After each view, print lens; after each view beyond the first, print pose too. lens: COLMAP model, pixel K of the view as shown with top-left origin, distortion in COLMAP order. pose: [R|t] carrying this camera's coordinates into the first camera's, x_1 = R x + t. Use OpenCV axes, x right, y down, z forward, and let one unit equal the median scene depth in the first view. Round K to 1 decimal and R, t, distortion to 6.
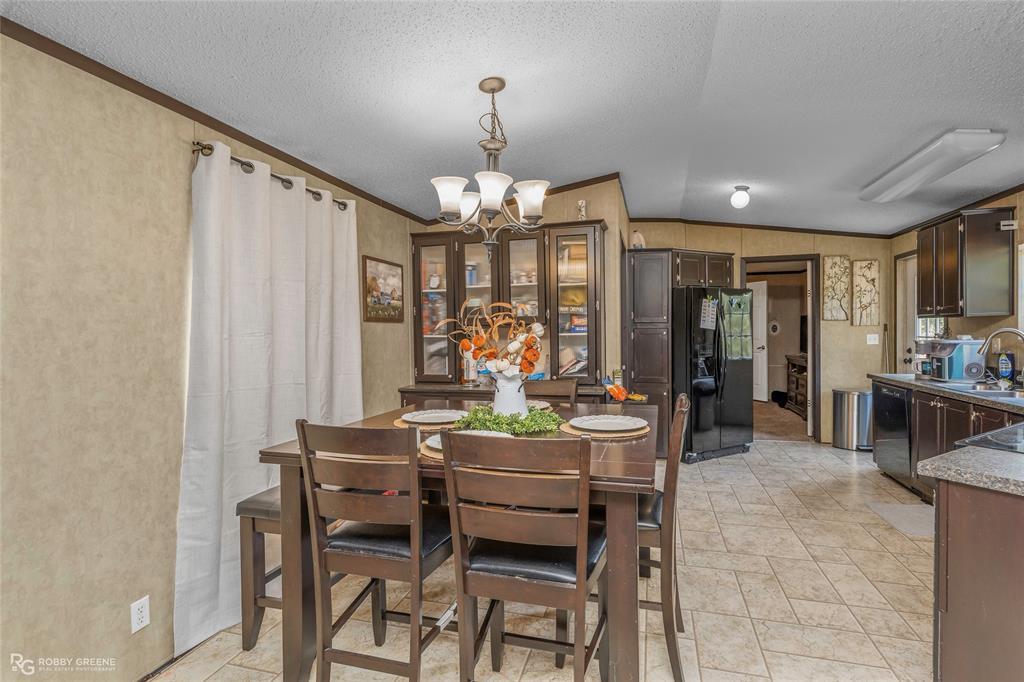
lens RADIAL K [[506.9, 0, 512.0], [0, 506.9, 341.0], [0, 0, 1]] dist [0.000792, 0.000118]
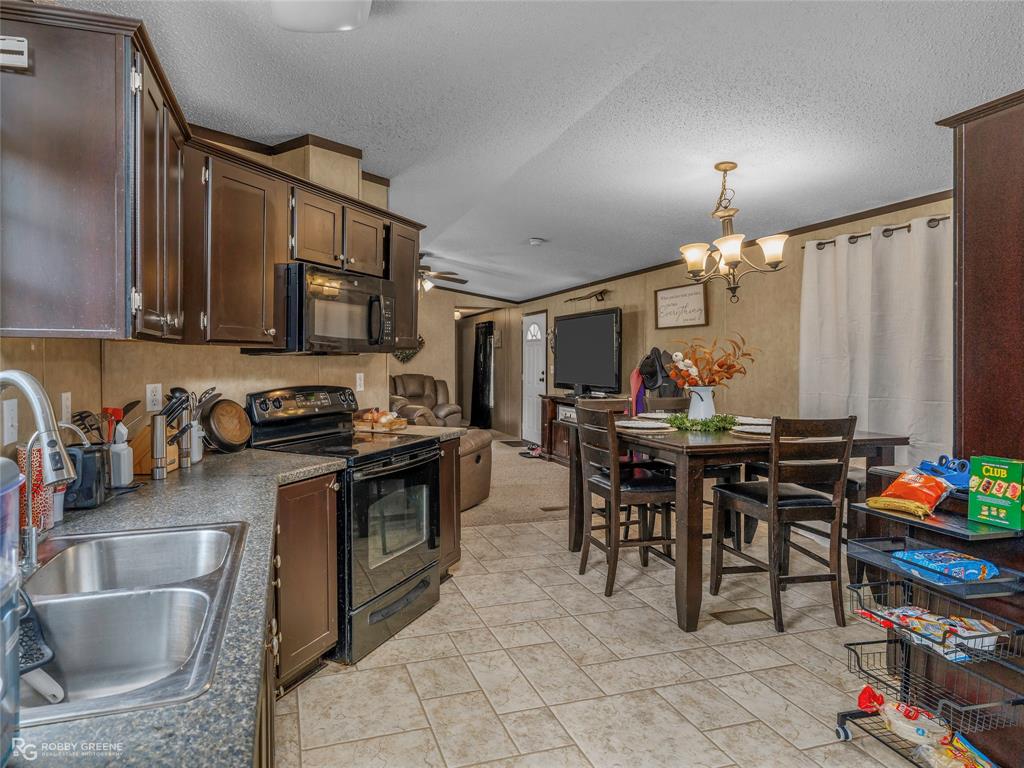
lens RADIAL K [[662.5, 0, 512.0], [0, 662.5, 384.0], [0, 0, 1]] dist [0.000053, -0.000015]
pose [[-0.805908, 0.036402, -0.590921, 1.396813], [0.000674, 0.998164, 0.060570, -0.055450], [0.592041, 0.048416, -0.804453, 2.033962]]
